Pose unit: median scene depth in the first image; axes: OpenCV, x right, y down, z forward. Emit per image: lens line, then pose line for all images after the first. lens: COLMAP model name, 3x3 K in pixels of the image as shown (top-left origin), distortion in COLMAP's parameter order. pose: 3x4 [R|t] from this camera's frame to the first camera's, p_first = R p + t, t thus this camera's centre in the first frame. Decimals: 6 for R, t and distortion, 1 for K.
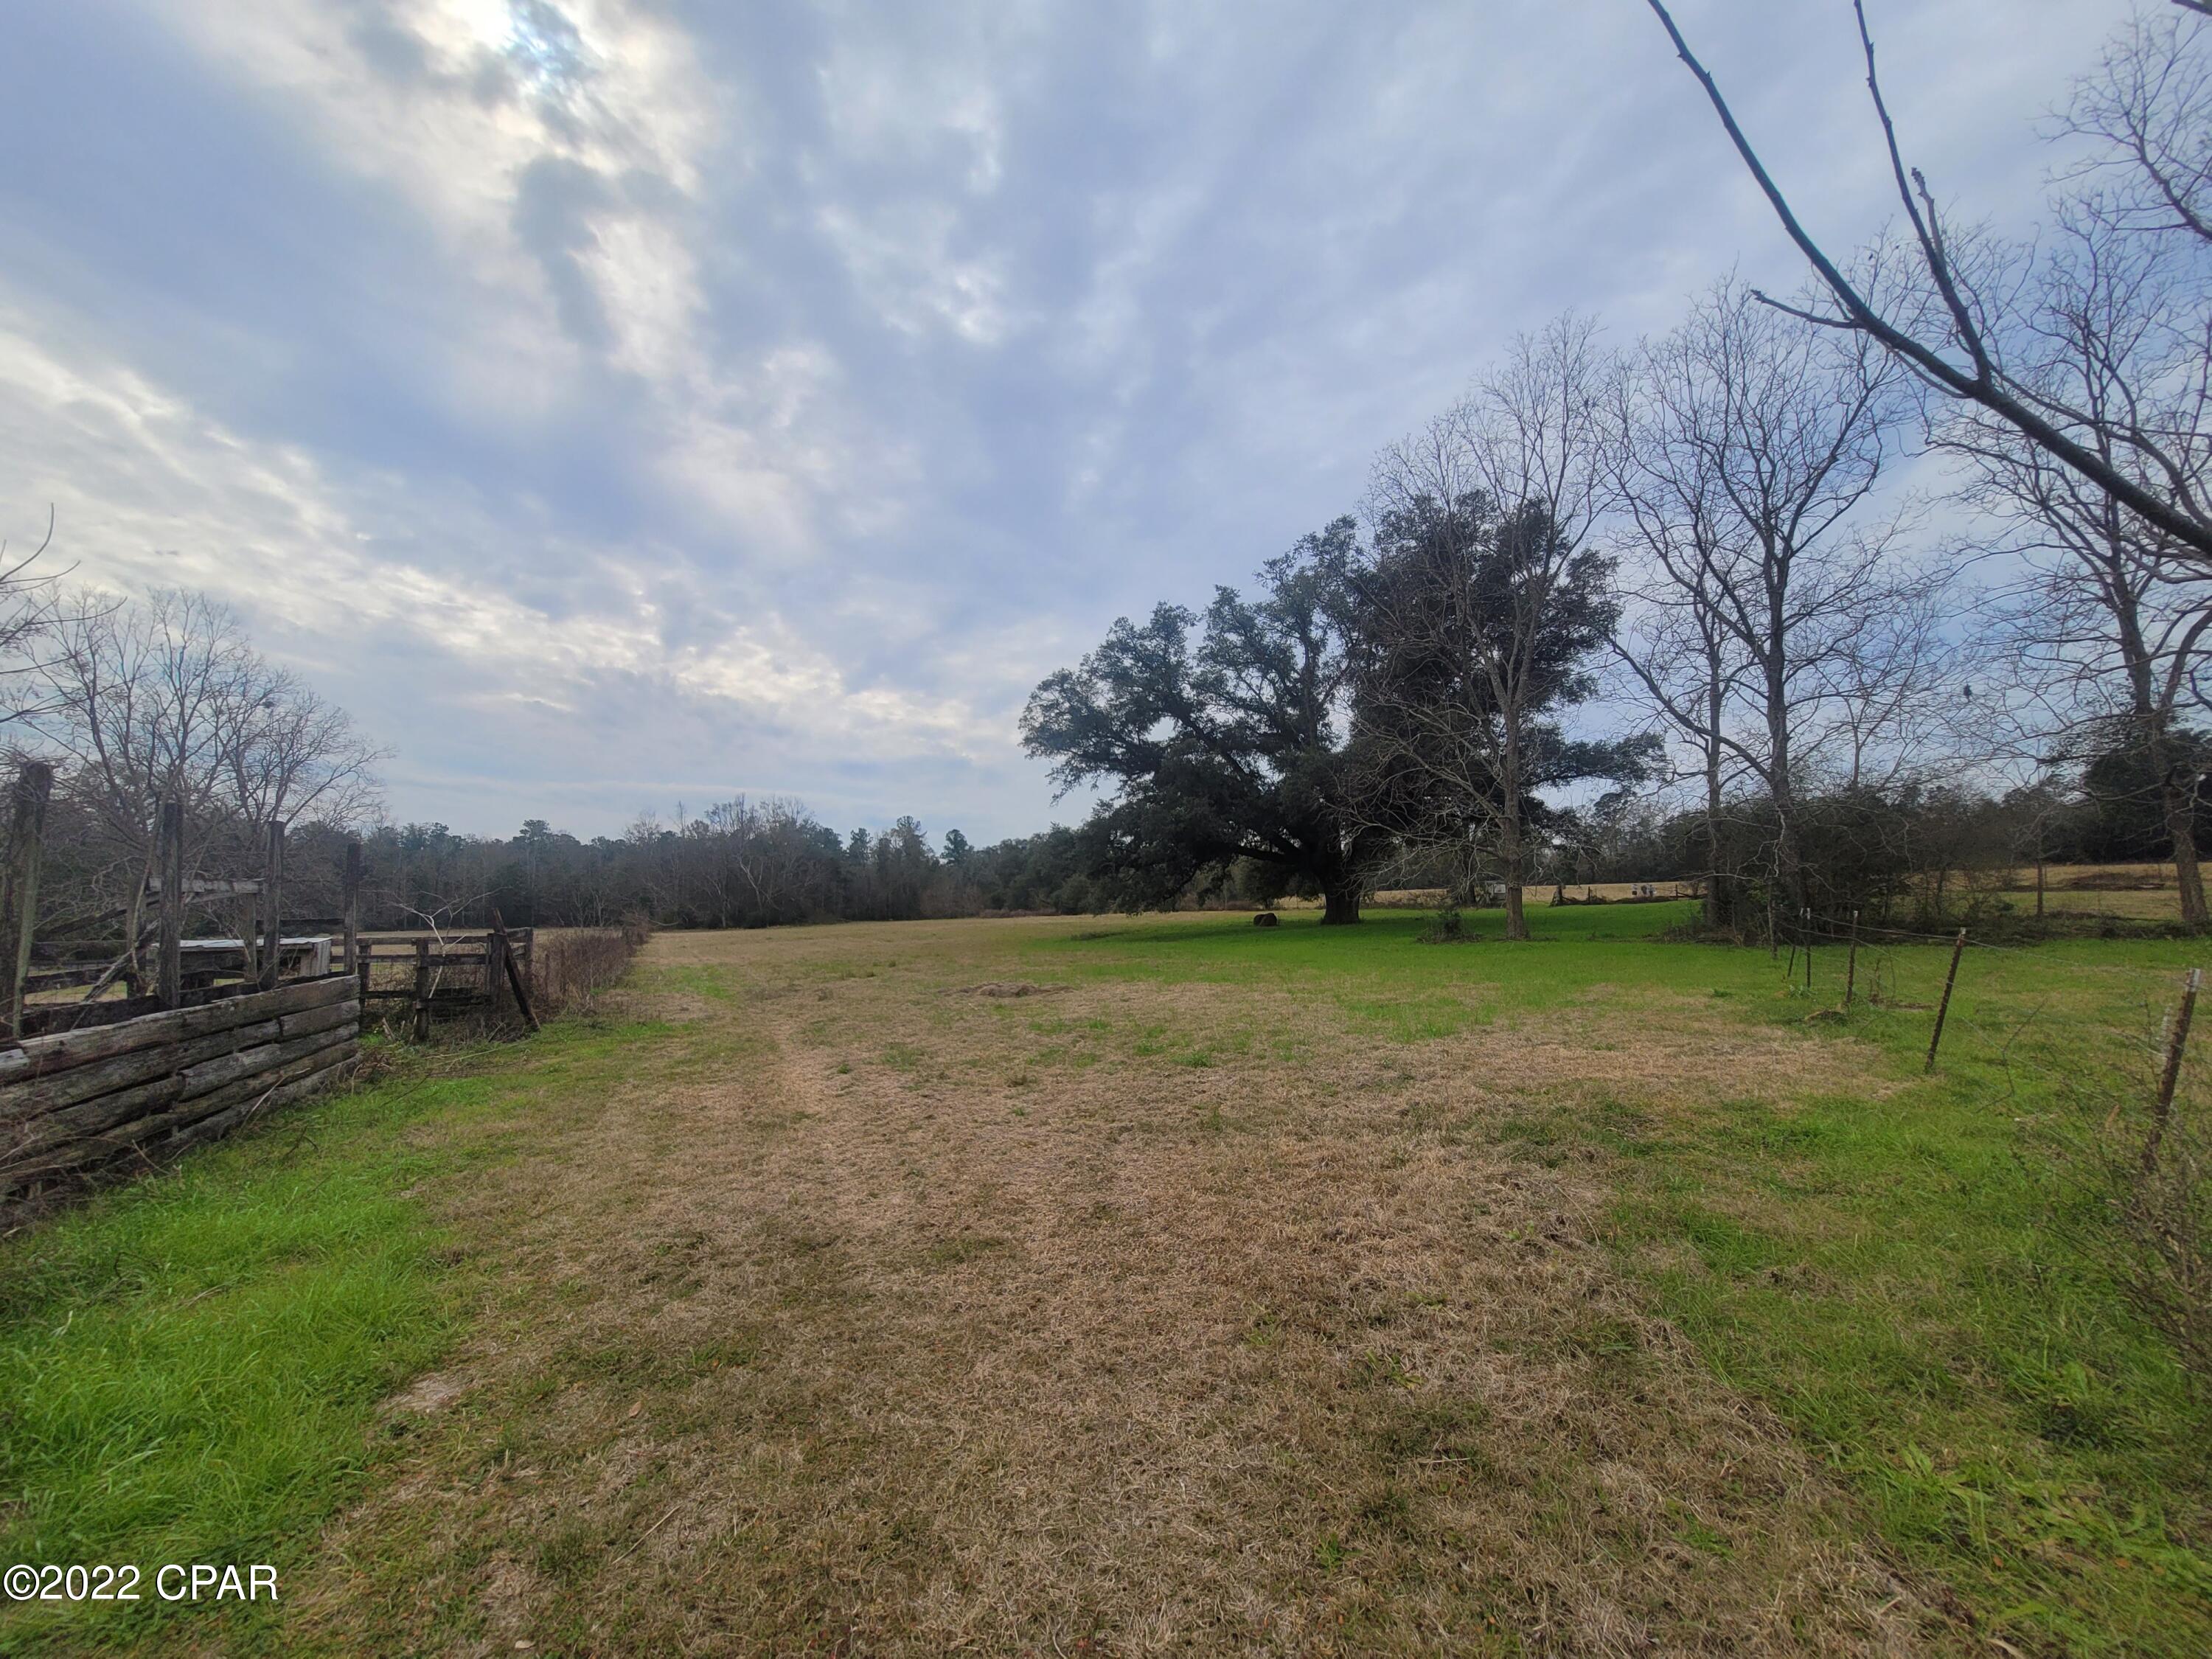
lens RADIAL K [[894.5, 0, 1112.8], [0, 894.5, 829.8], [0, 0, 1]] dist [0.008309, -0.000002]
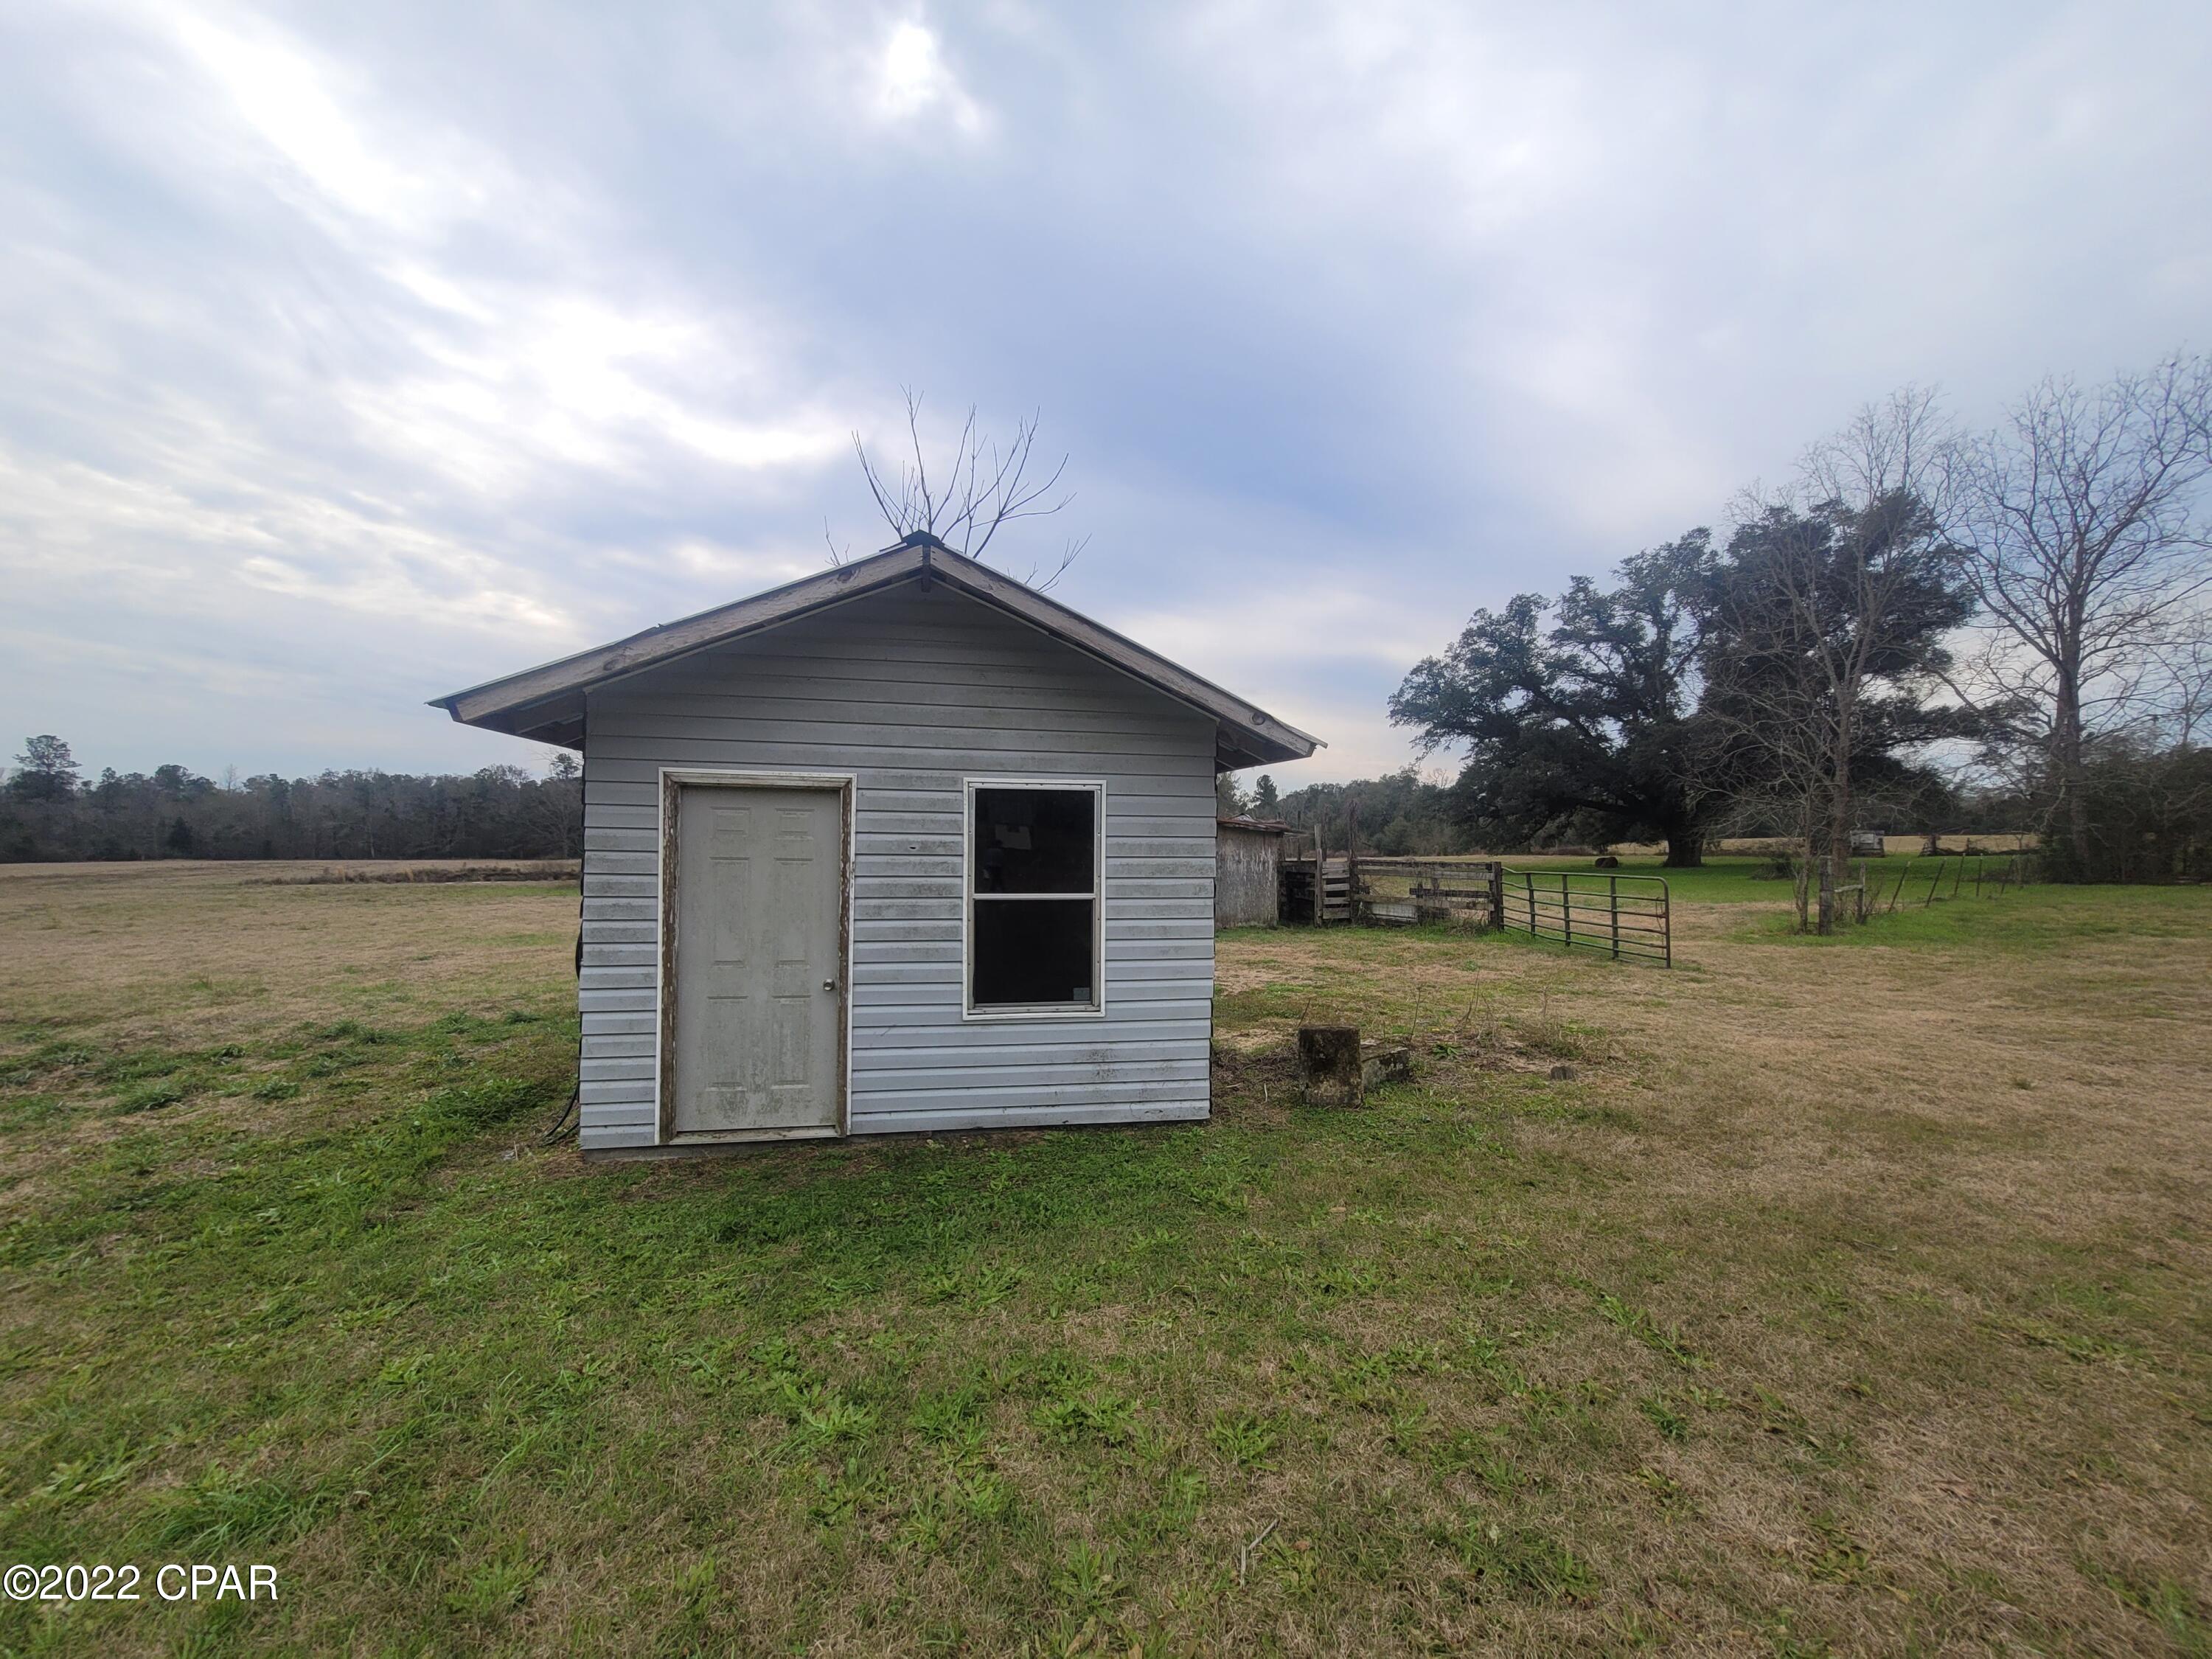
lens RADIAL K [[894.5, 0, 1099.5], [0, 894.5, 841.1], [0, 0, 1]] dist [0.008309, -0.000002]
pose [[0.946888, 0.015238, -0.321202, -0.083568], [0.009617, 0.997088, 0.075652, -0.022027], [0.321420, -0.074723, 0.943984, -0.321971]]
